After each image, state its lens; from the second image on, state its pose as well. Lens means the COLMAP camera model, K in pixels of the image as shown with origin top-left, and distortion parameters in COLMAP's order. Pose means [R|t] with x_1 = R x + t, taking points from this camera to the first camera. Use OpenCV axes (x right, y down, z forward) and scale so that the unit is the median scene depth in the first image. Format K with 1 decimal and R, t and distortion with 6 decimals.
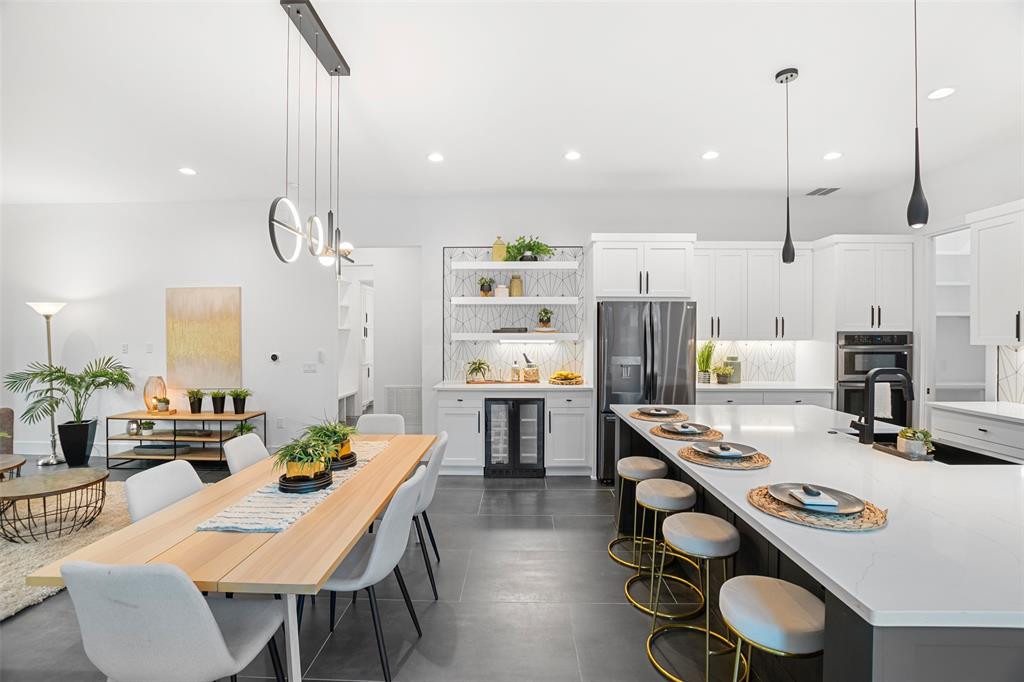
lens RADIAL K [[452.8, 0, 507.9], [0, 452.8, 338.1], [0, 0, 1]] dist [-0.023625, 0.000497]
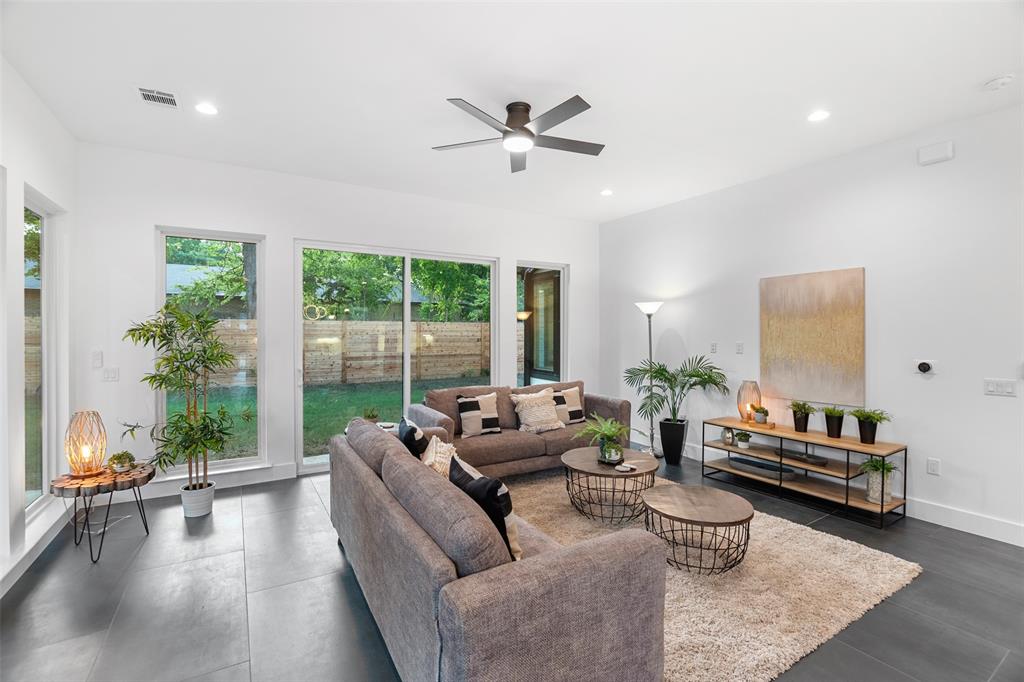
lens RADIAL K [[452.8, 0, 507.9], [0, 452.8, 338.1], [0, 0, 1]] dist [-0.023625, 0.000497]
pose [[0.537426, 0.008785, -0.843265, -0.316732], [-0.007037, 0.999958, 0.005932, 0.000422], [0.843281, 0.002746, 0.537465, 0.136104]]
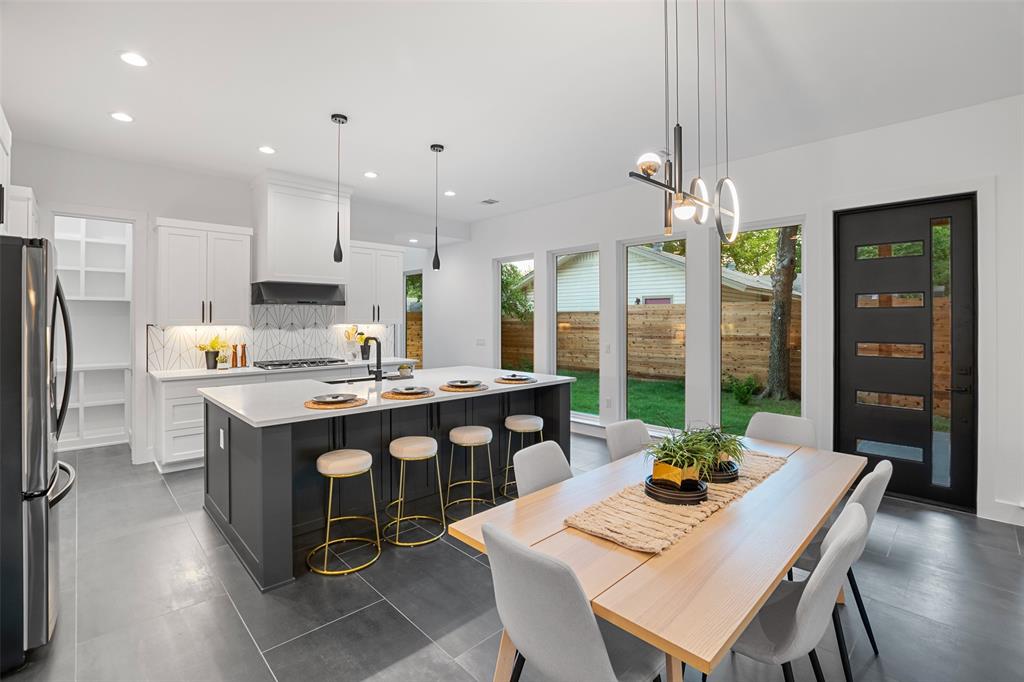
lens RADIAL K [[461.4, 0, 506.3], [0, 461.4, 317.9], [0, 0, 1]] dist [-0.022316, 0.000805]
pose [[-0.700552, 0.003956, 0.713591, -0.369965], [0.006350, 0.999980, 0.000689, -0.001159], [-0.713574, 0.005014, -0.700562, 0.863004]]
